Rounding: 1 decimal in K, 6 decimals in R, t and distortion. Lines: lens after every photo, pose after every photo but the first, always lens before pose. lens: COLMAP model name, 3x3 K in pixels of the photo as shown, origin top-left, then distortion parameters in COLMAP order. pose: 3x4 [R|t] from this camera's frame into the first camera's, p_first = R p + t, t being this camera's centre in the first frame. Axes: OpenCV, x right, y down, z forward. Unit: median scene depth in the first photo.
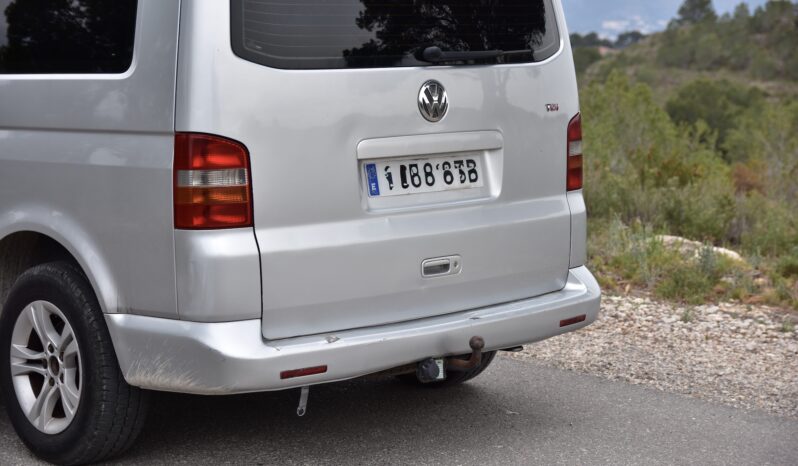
lens RADIAL K [[1449.6, 0, 399.0], [0, 1449.6, 233.0], [0, 0, 1]] dist [0.074118, 0.198098]
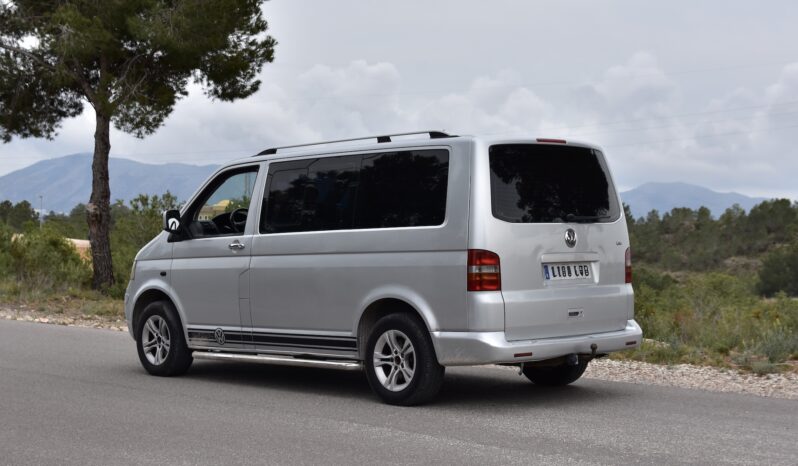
lens RADIAL K [[1176.6, 0, 399.0], [0, 1176.6, 233.0], [0, 0, 1]] dist [-0.020430, -0.058616]
pose [[0.999884, -0.002746, 0.014996, -0.264754], [0.004769, 0.990611, -0.136625, 0.145211], [-0.014480, 0.136681, 0.990509, -0.776352]]
